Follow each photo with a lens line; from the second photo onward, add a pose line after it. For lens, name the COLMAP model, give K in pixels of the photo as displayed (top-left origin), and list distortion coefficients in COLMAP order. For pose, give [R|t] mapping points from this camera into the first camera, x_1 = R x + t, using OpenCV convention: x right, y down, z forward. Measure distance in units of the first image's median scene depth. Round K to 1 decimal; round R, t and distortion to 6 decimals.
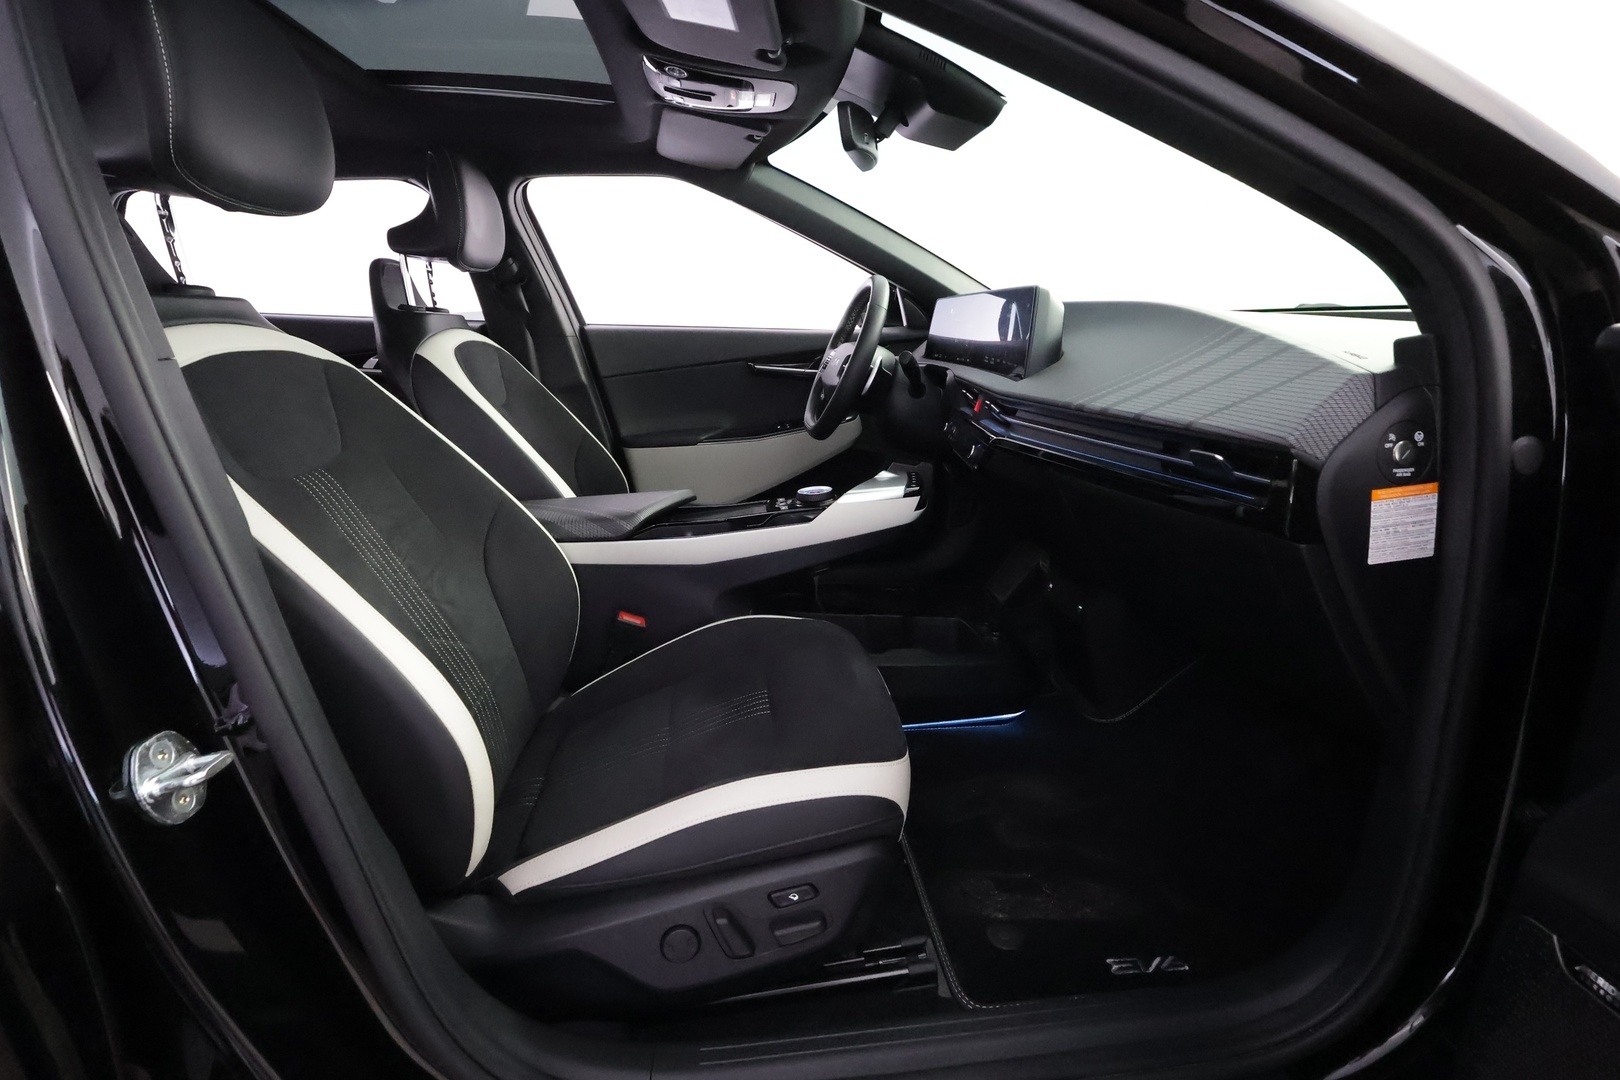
lens RADIAL K [[740.6, 0, 807.6], [0, 740.6, 543.2], [0, 0, 1]] dist [-0.006542, 0.002985]
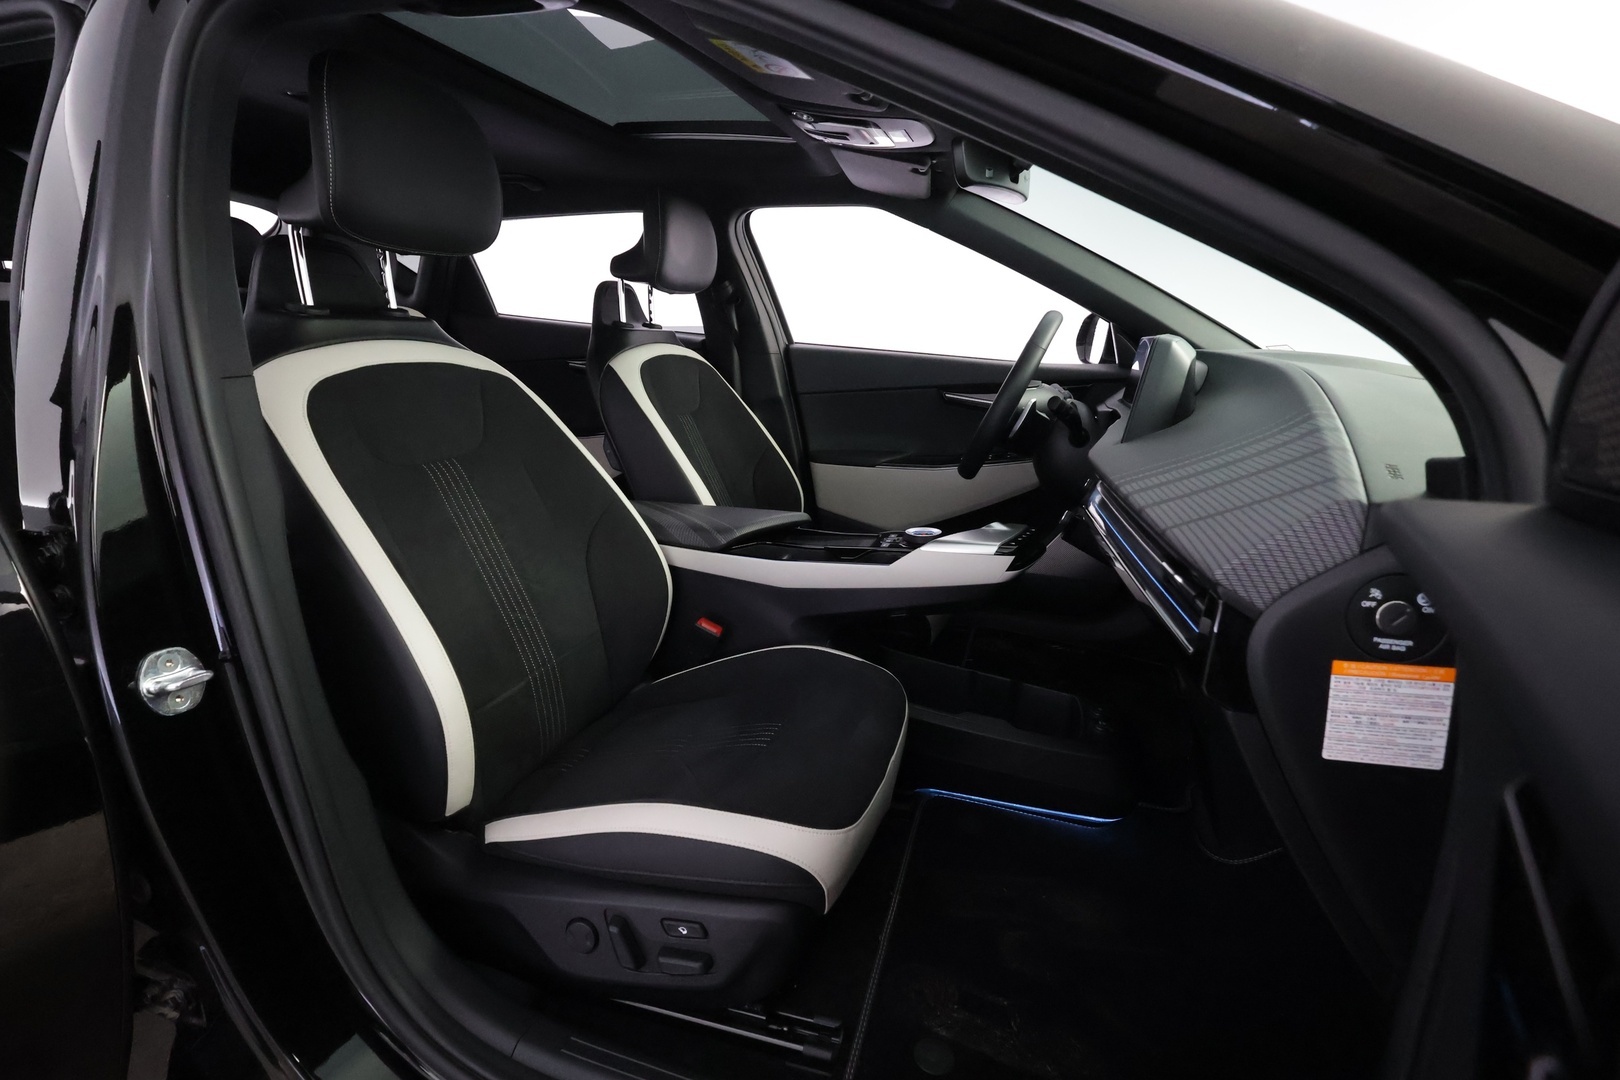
lens RADIAL K [[740.6, 0, 818.9], [0, 740.6, 541.2], [0, 0, 1]] dist [-0.006542, 0.002985]
pose [[0.916050, 0.153647, -0.370466, 0.409286], [-0.159283, 0.987111, 0.015536, -0.088273], [0.368078, 0.044777, 0.928716, 0.091039]]
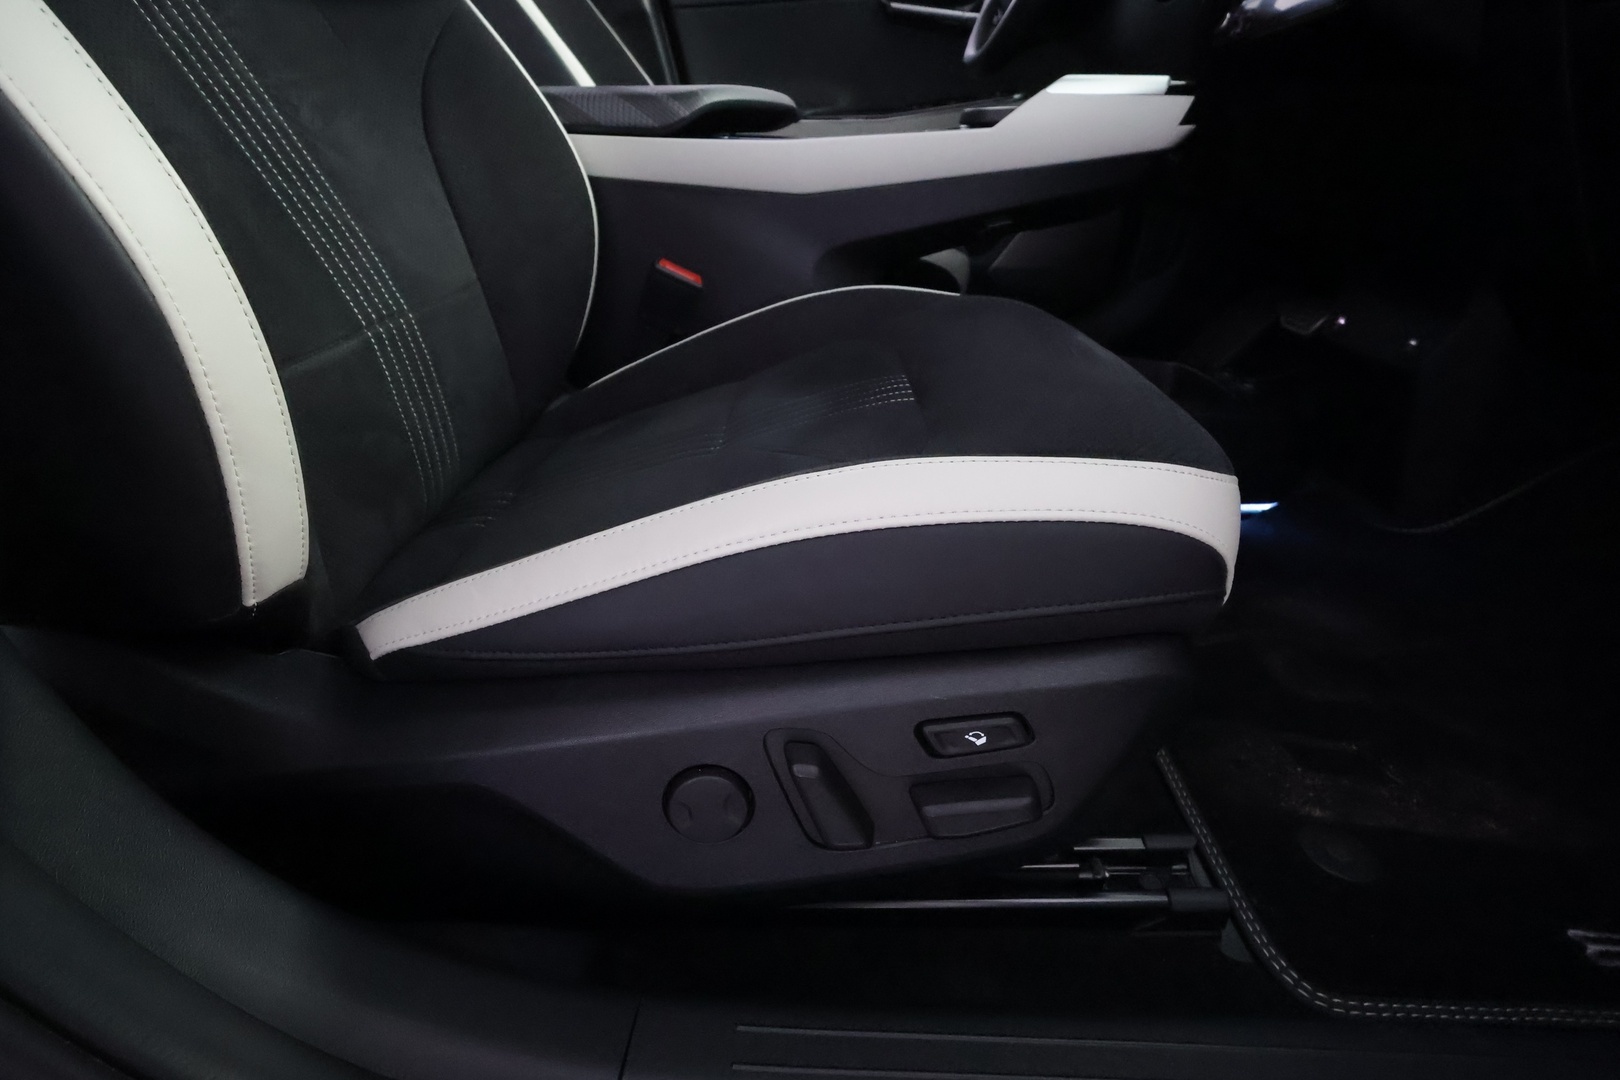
lens RADIAL K [[740.6, 0, 812.5], [0, 740.6, 541.3], [0, 0, 1]] dist [-0.006542, 0.002985]
pose [[0.990953, 0.101020, -0.088363, -0.078493], [-0.080479, 0.974139, 0.211130, 0.261119], [0.107406, -0.202108, 0.973456, 0.546317]]
